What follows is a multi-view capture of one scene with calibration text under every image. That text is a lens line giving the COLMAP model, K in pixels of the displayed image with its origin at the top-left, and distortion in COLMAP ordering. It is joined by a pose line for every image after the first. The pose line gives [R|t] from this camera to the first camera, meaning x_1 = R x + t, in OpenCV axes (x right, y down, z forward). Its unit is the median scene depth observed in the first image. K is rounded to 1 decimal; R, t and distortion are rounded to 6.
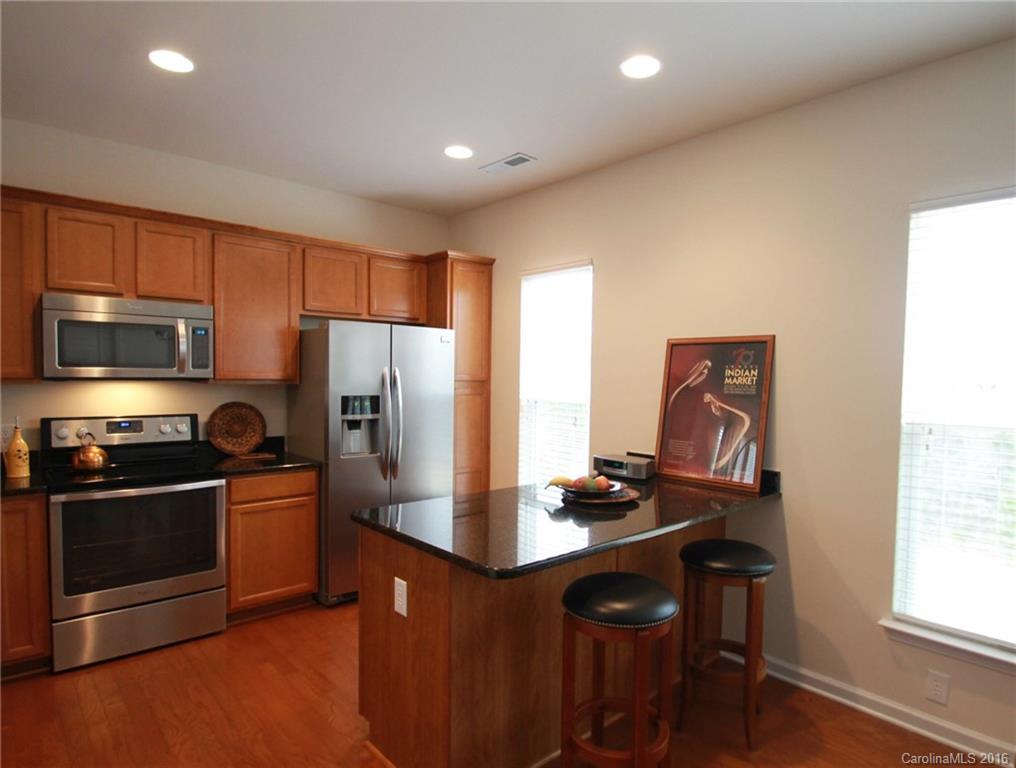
lens RADIAL K [[613.1, 0, 508.0], [0, 613.1, 384.0], [0, 0, 1]] dist [0.003035, -0.000361]
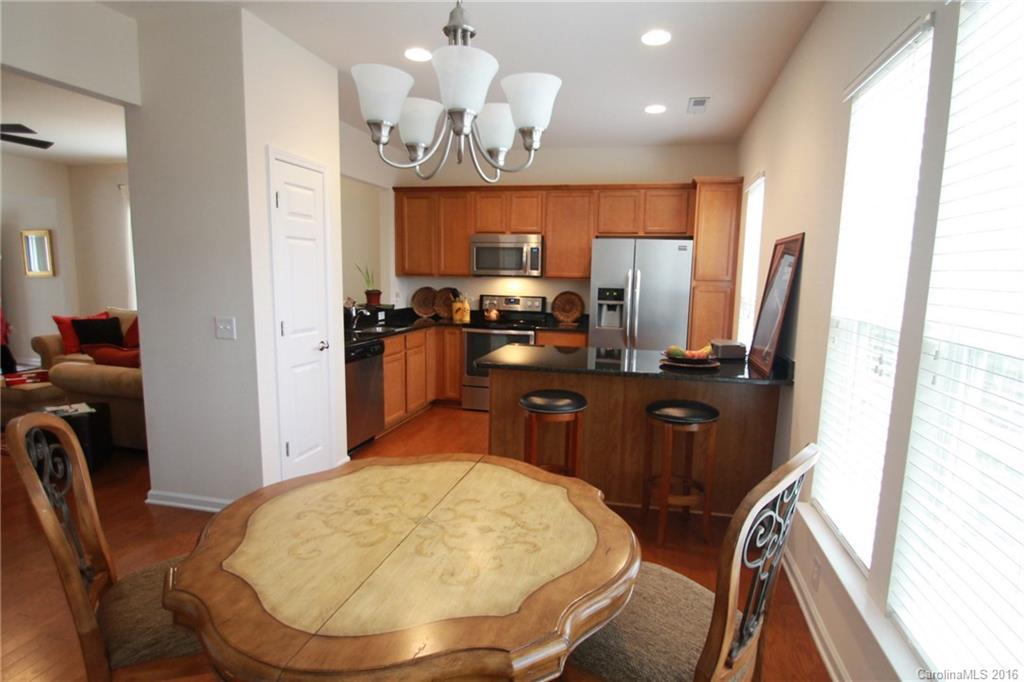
lens RADIAL K [[530.3, 0, 512.0], [0, 530.3, 341.0], [0, 0, 1]] dist [0.000045, -0.000002]
pose [[0.575067, 0.099655, -0.812014, 0.691685], [-0.024247, 0.994193, 0.104842, 0.016988], [0.817747, -0.040603, 0.574144, 0.039847]]
